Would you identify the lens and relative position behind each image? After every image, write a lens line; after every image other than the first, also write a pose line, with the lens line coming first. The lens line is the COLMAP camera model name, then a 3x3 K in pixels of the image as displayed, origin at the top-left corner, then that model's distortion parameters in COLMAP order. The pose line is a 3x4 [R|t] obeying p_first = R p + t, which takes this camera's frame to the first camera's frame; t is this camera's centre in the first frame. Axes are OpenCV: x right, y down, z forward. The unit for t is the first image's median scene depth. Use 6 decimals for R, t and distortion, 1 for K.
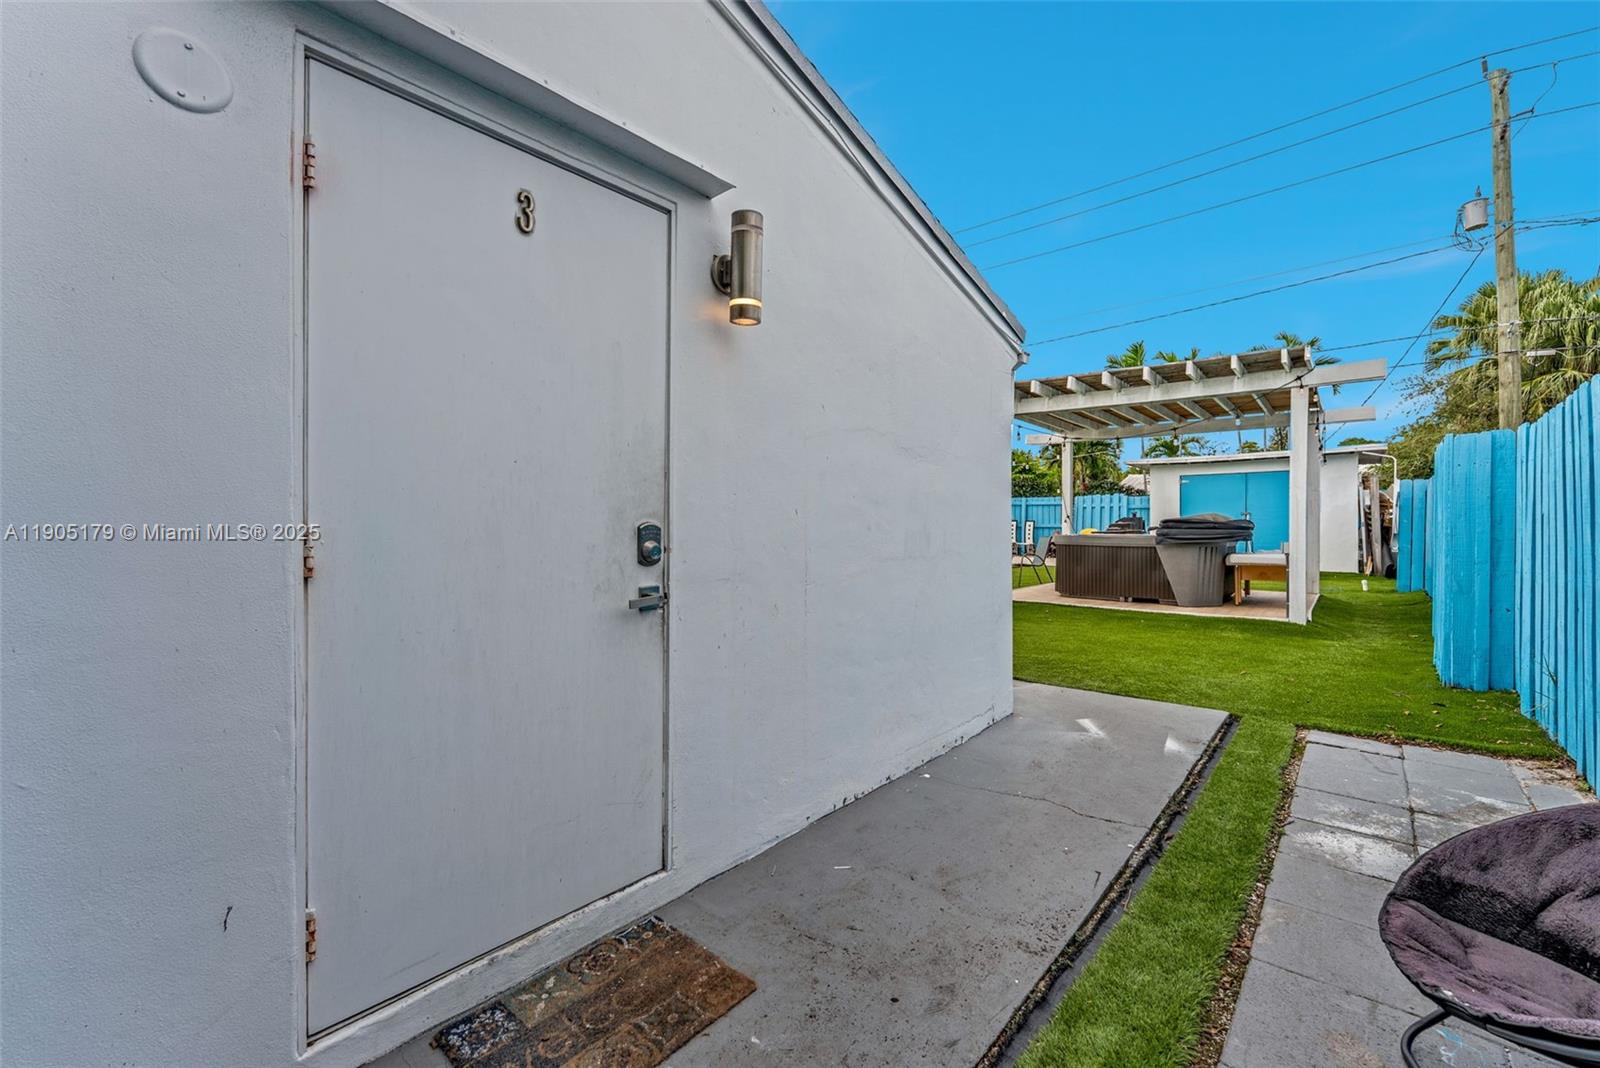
lens RADIAL K [[639.8, 0, 805.3], [0, 639.8, 528.5], [0, 0, 1]] dist [0.001324, 0.000483]
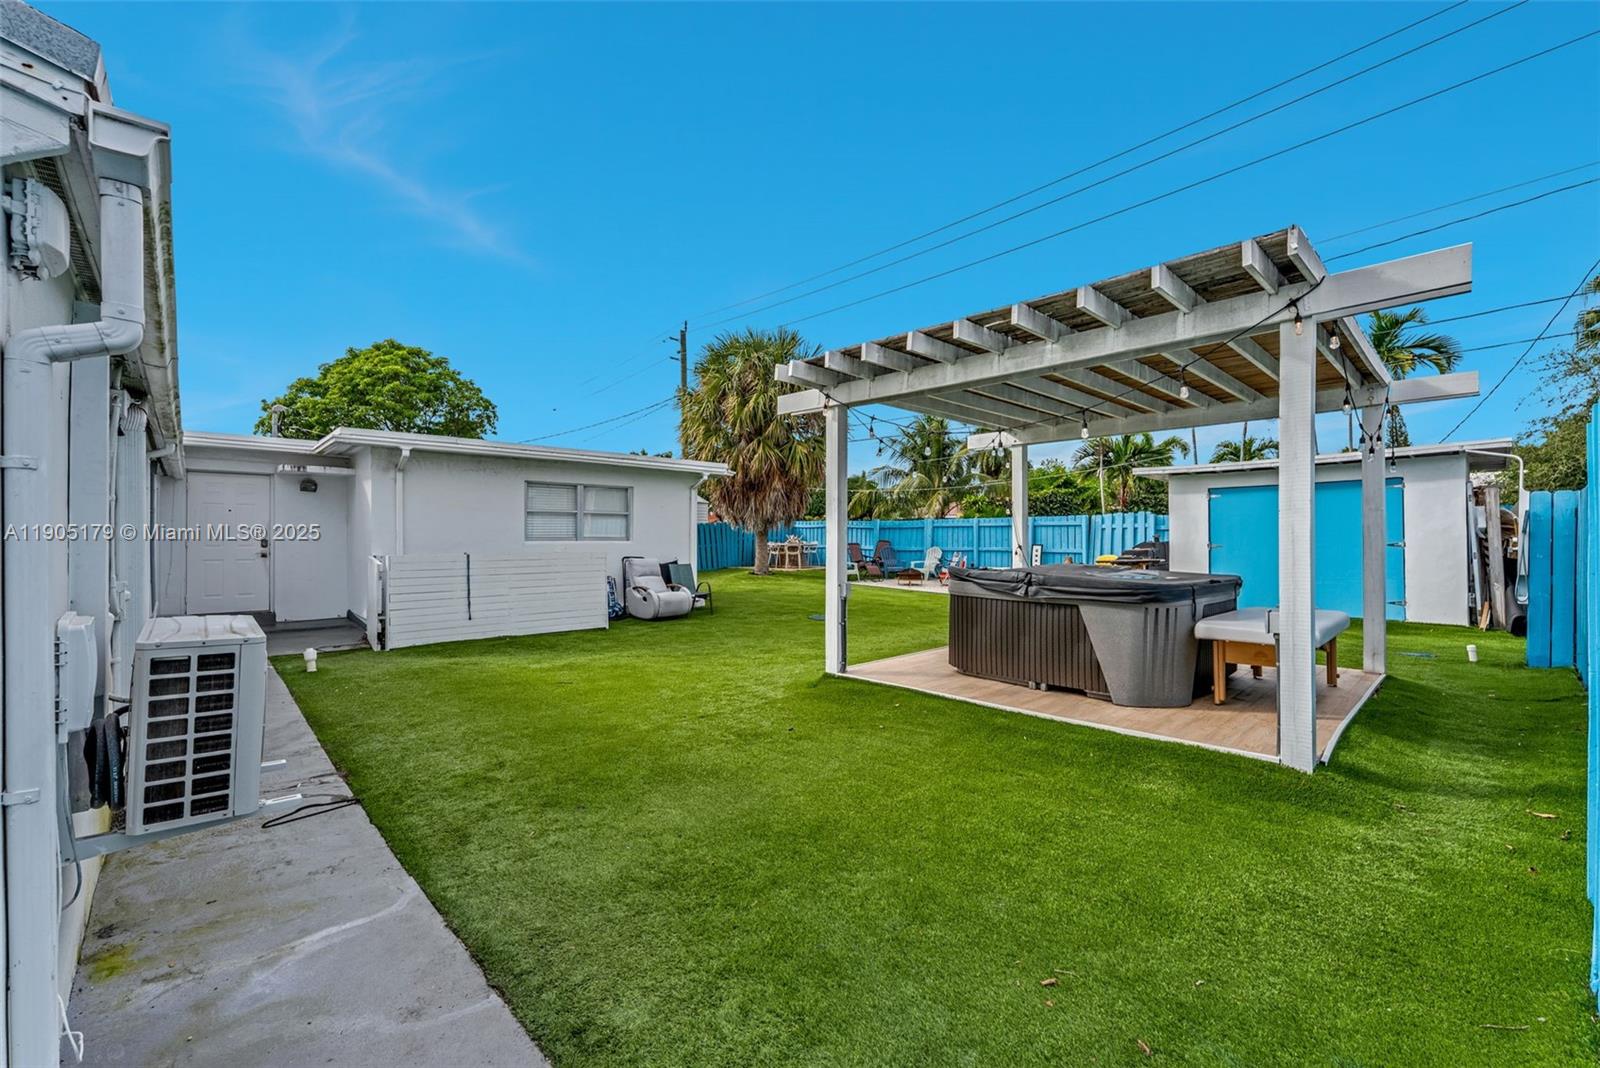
lens RADIAL K [[639.8, 0, 792.0], [0, 639.8, 536.8], [0, 0, 1]] dist [0.001324, 0.000483]
pose [[0.992888, -0.001647, -0.119044, 0.233471], [0.000078, 0.999913, -0.013183, -0.019411], [0.119056, 0.013080, 0.992801, 0.236400]]
